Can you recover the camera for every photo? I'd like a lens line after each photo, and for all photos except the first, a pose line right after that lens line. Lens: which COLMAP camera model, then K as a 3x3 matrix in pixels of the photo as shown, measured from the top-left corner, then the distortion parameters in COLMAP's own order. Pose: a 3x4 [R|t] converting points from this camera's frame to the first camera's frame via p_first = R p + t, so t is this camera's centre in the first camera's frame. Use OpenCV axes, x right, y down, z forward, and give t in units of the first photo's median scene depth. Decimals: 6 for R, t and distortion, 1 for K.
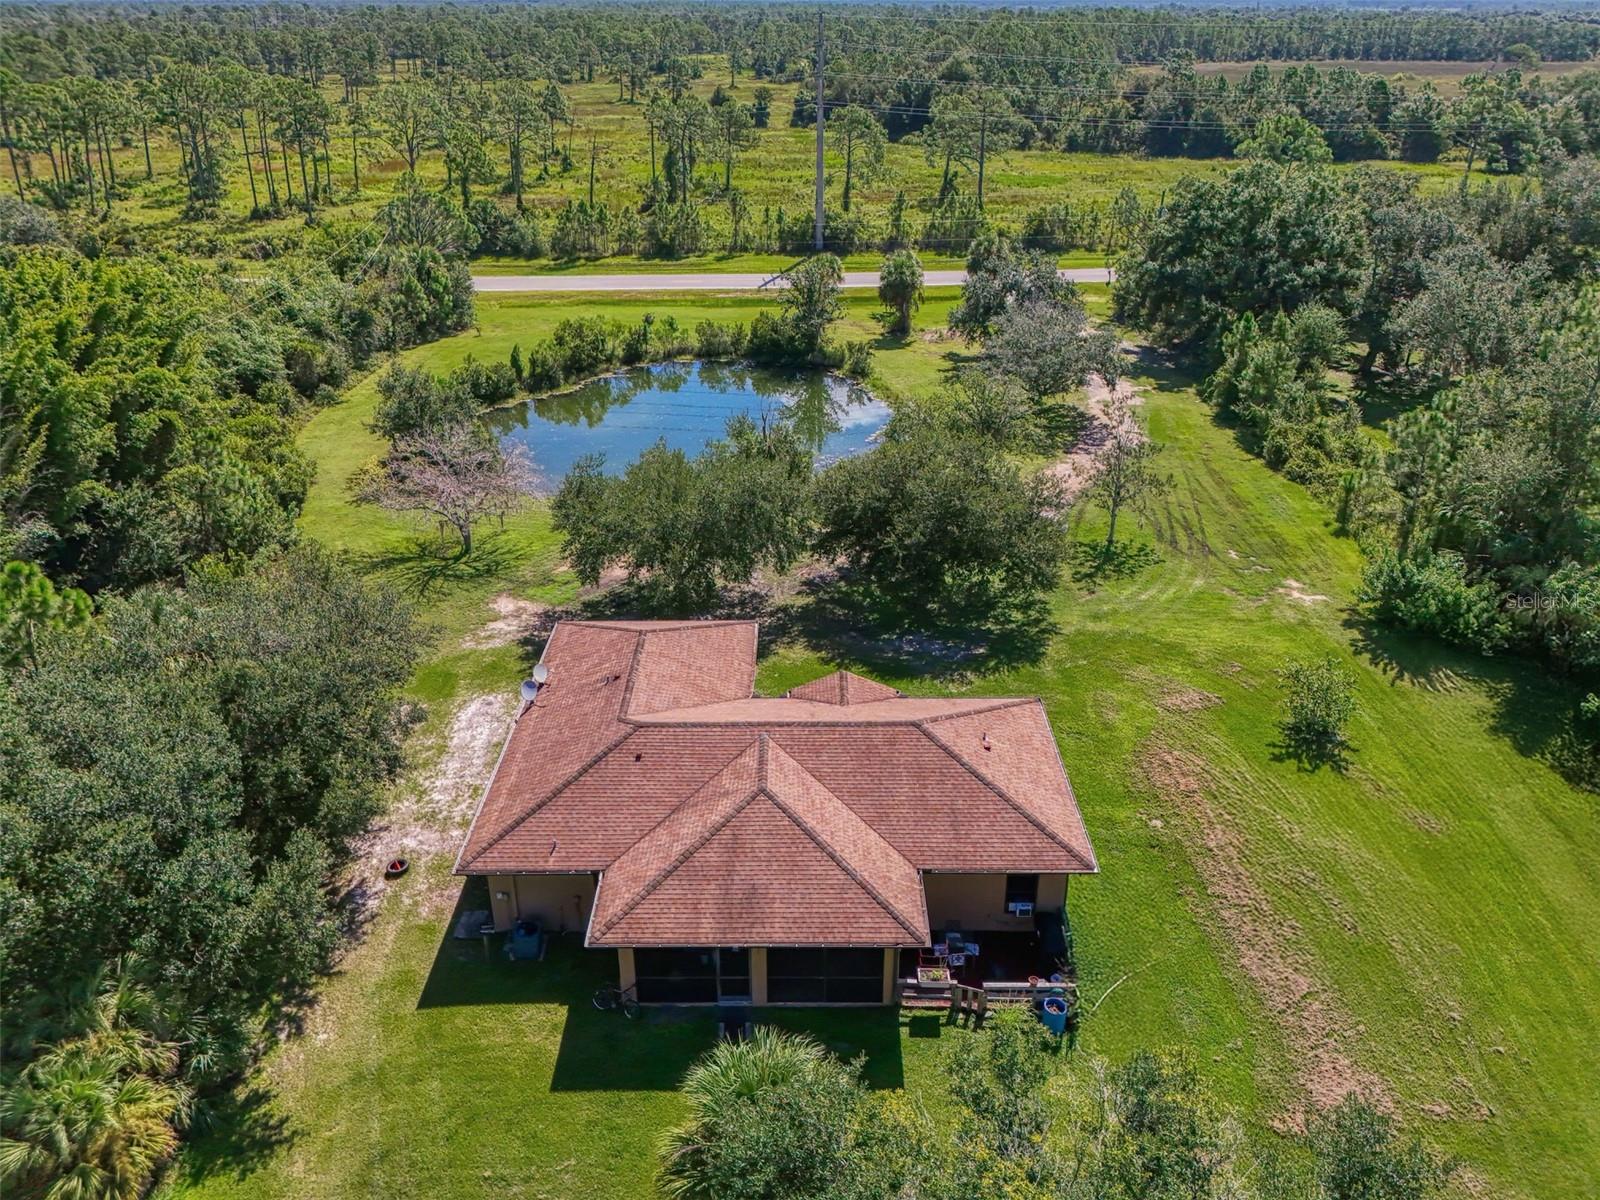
lens RADIAL K [[1219.0, 0, 801.3], [0, 1219.0, 573.8], [0, 0, 1]] dist [0.083435, -0.074379]
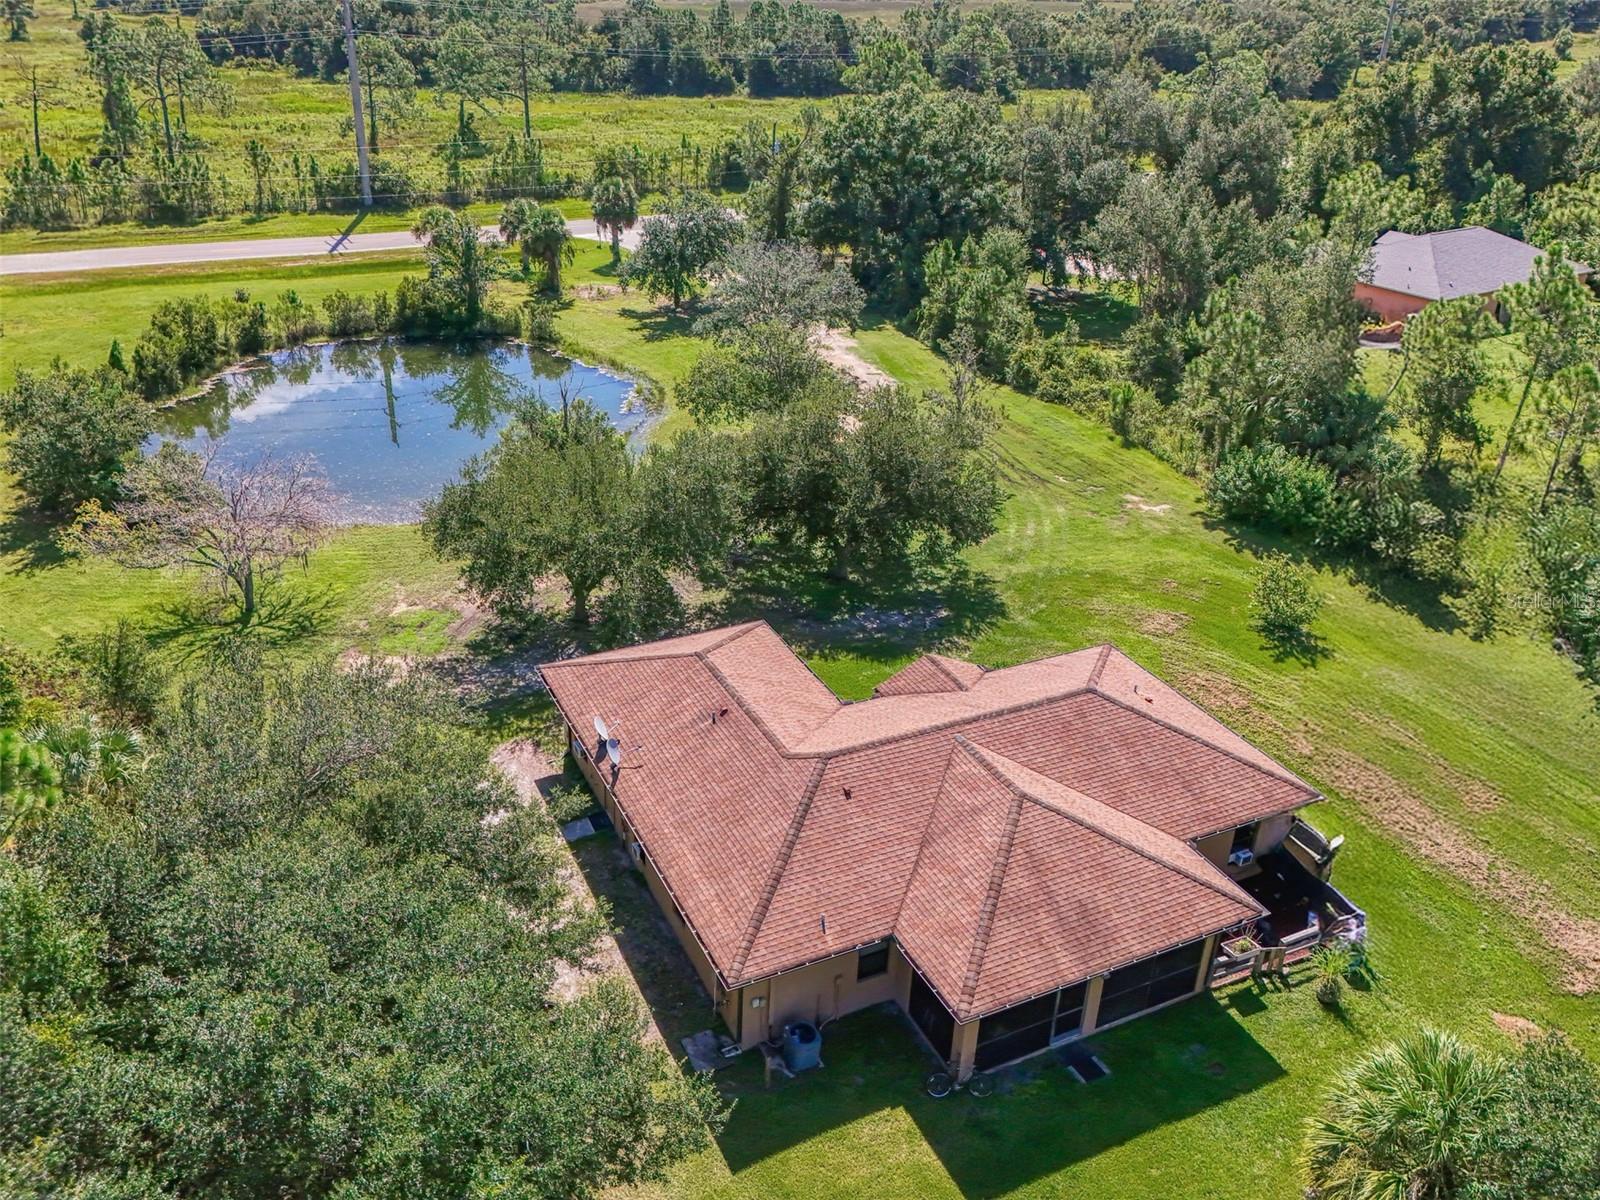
lens RADIAL K [[1277.4, 0, 765.2], [0, 1277.4, 600.3], [0, 0, 1]] dist [0.085723, -0.064511]
pose [[0.904216, -0.171789, 0.391000, -0.259015], [0.156820, 0.985131, 0.070169, -0.025453], [-0.397241, -0.002131, 0.917712, 0.116426]]
